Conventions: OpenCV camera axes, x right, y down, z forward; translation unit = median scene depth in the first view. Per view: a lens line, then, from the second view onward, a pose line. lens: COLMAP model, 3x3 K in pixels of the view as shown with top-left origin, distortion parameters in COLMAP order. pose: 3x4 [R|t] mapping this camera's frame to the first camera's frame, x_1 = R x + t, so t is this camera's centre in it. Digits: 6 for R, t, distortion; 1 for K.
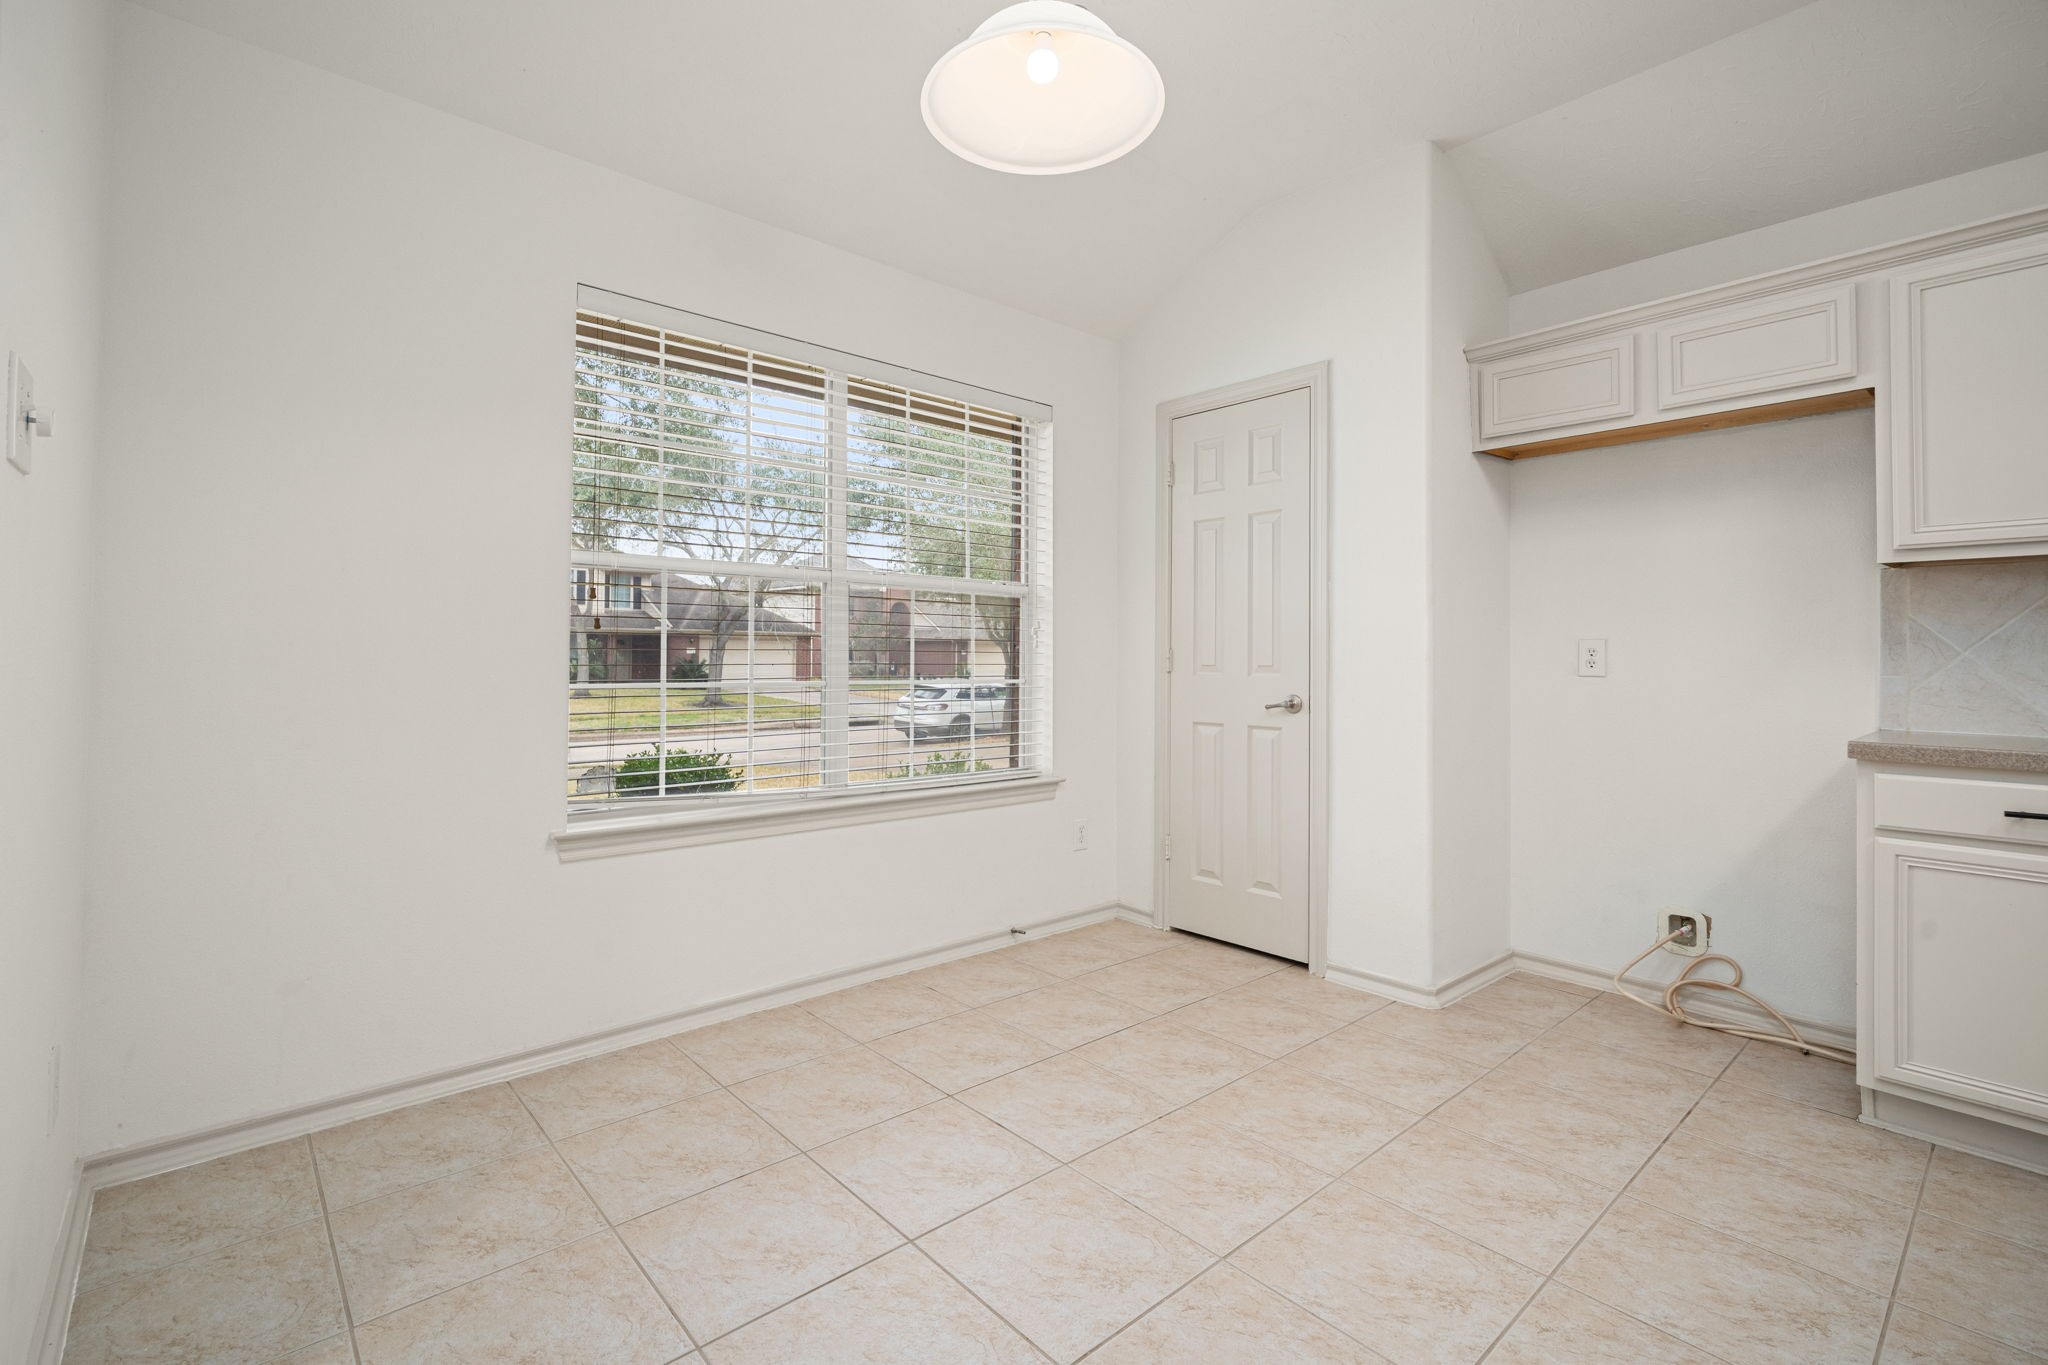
lens RADIAL K [[927.2, 0, 995.2], [0, 927.2, 638.7], [0, 0, 1]] dist [0.005647, 0.000650]
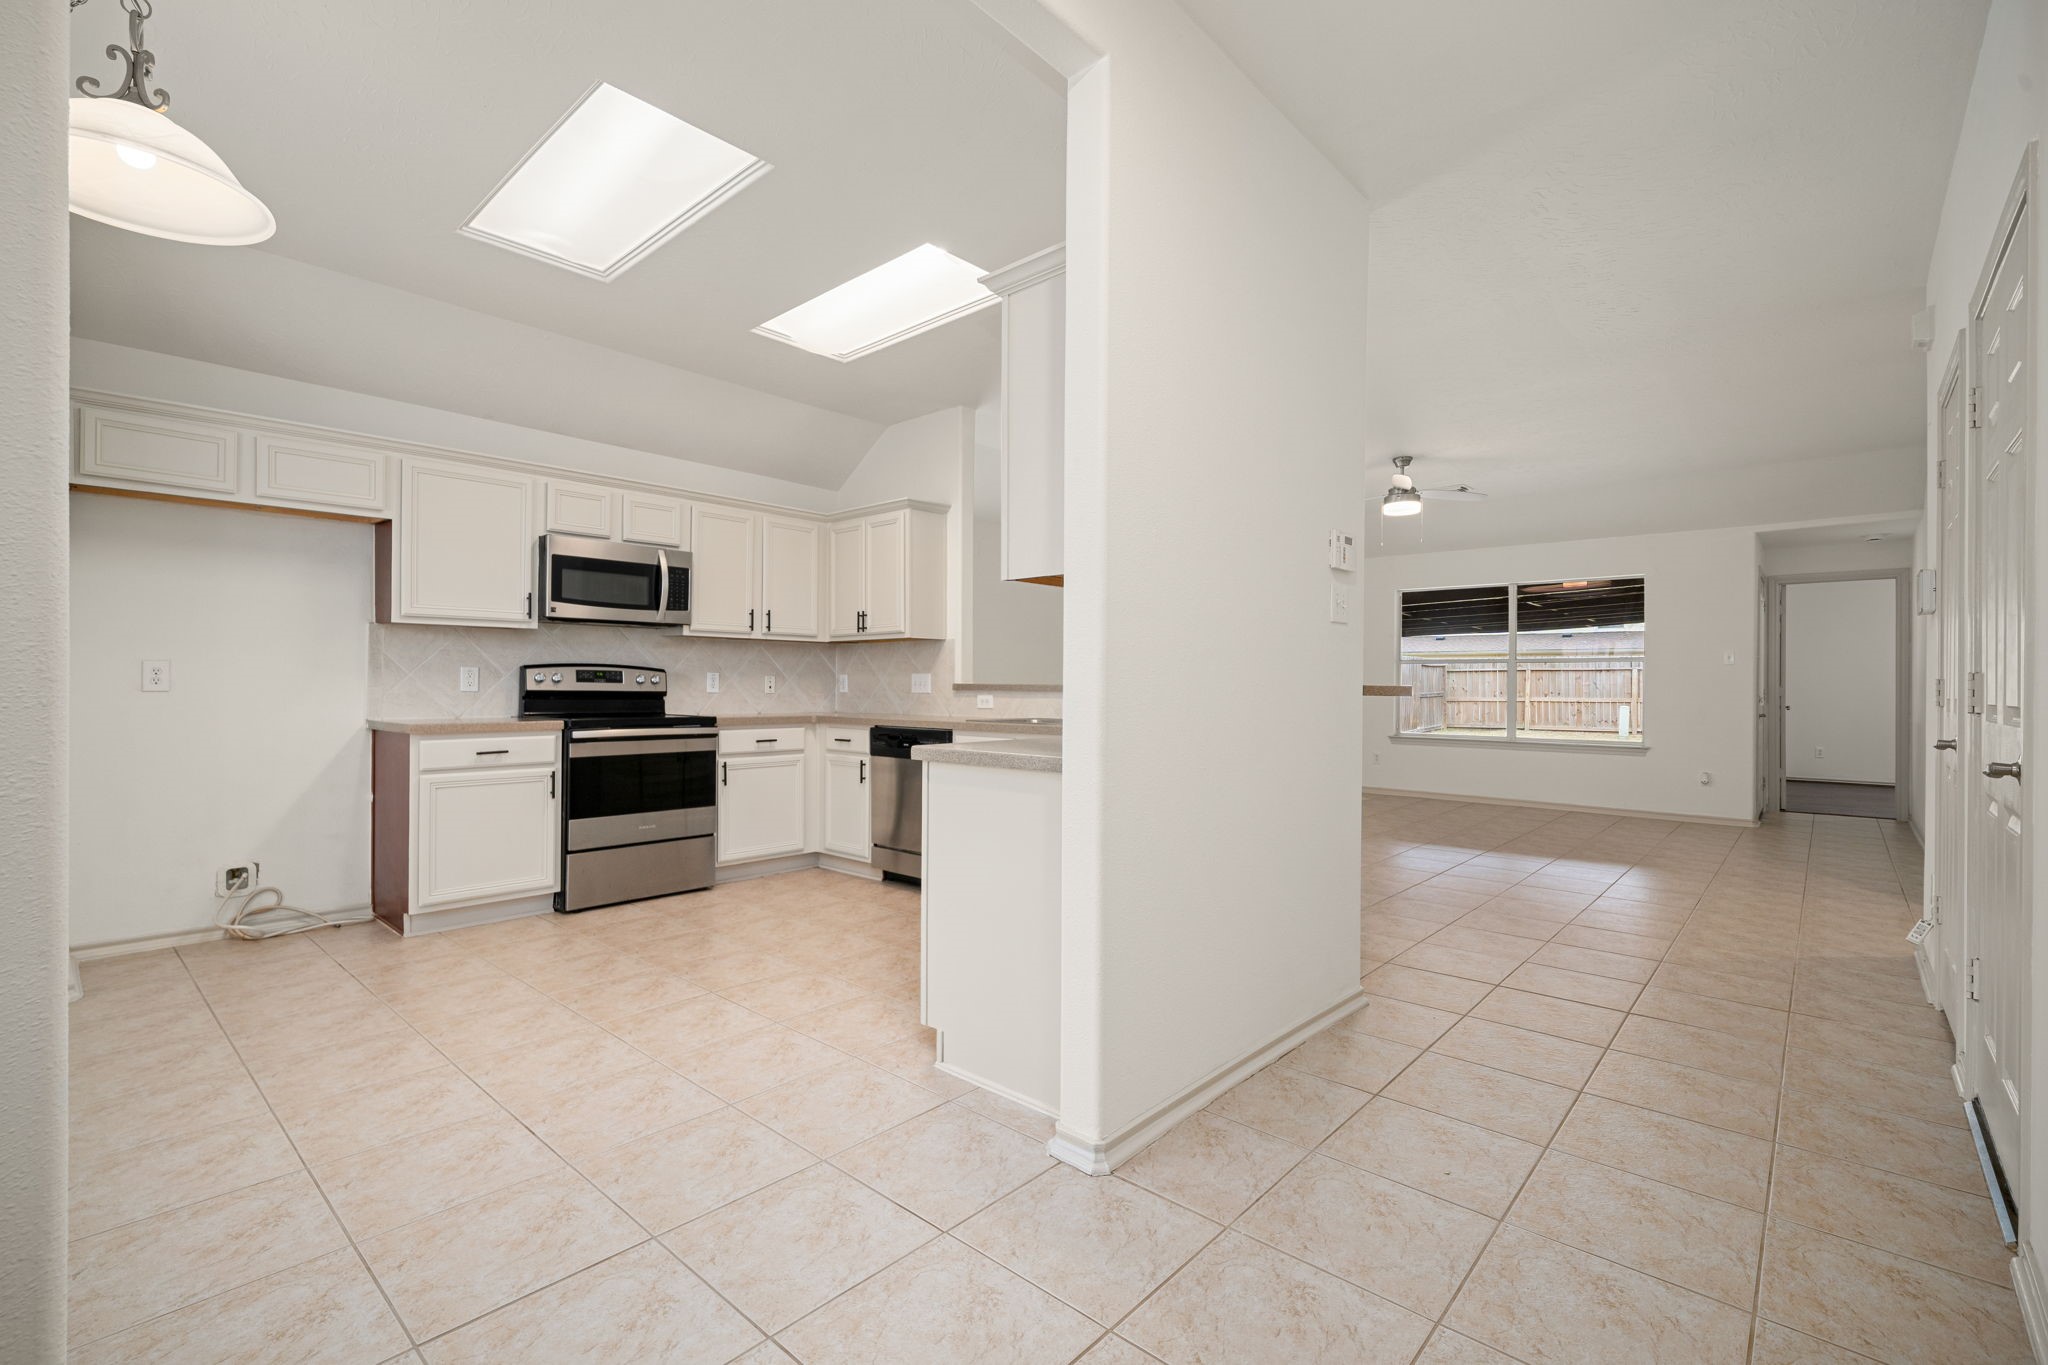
lens RADIAL K [[910.4, 0, 1016.6], [0, 910.4, 688.0], [0, 0, 1]] dist [0.001809, -0.000939]
pose [[-0.128022, -0.014444, 0.991666, -0.695839], [-0.029381, 0.999510, 0.010765, -0.009394], [-0.991336, -0.027758, -0.128383, 0.056380]]
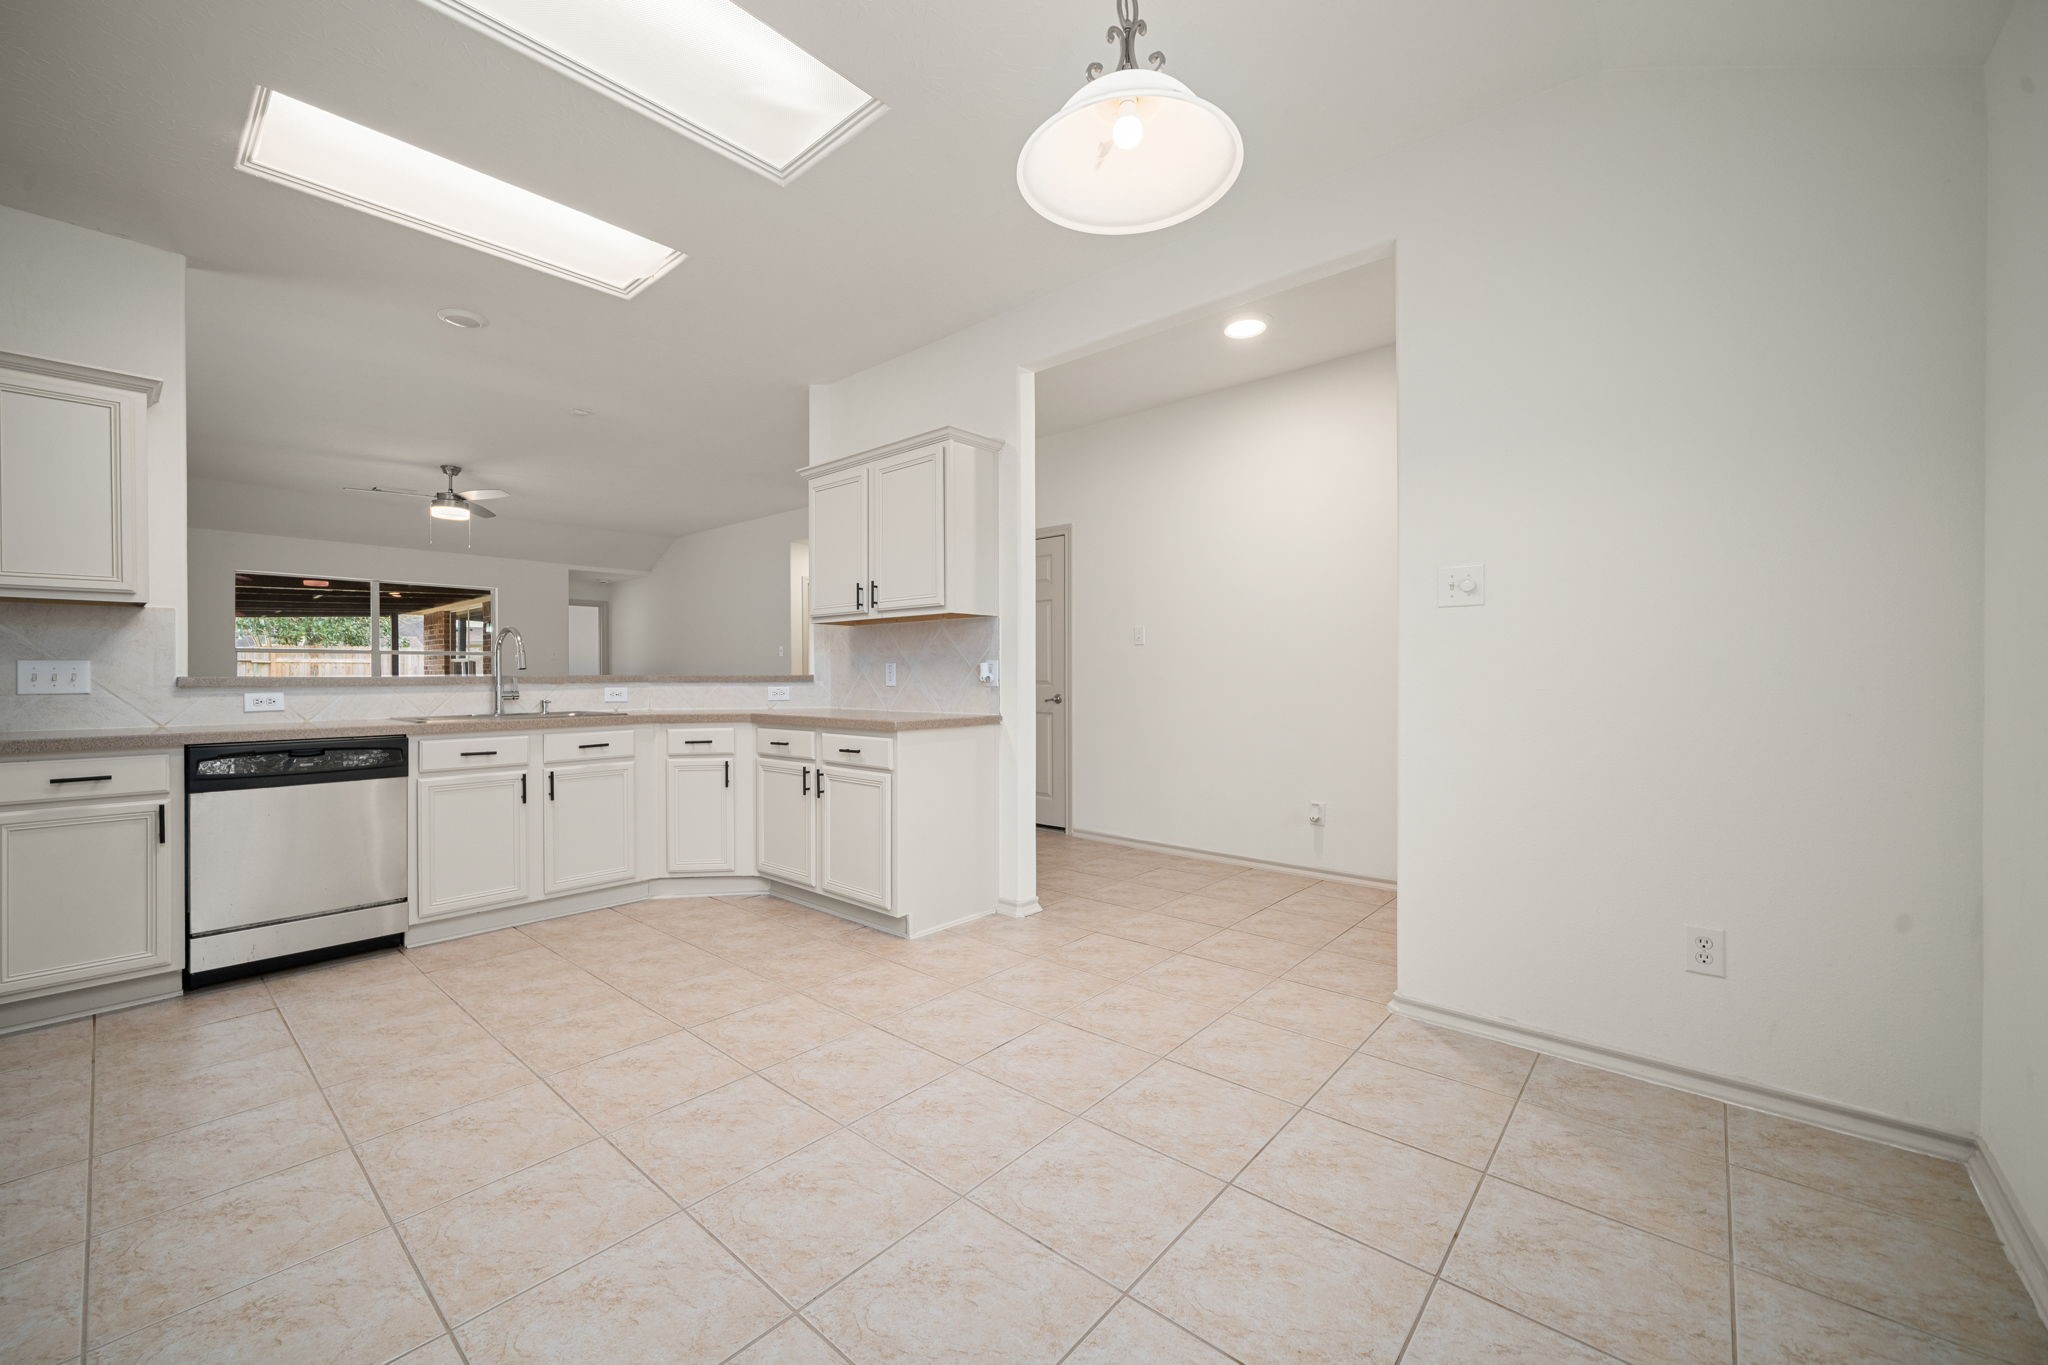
lens RADIAL K [[807.5, 0, 1017.8], [0, 807.5, 676.6], [0, 0, 1]] dist [-0.001539, 0.000376]
pose [[-0.989213, -0.007957, -0.146268, 0.179491], [-0.004642, 0.999725, -0.022990, 0.023174], [0.146411, -0.022063, -0.988978, 1.130614]]
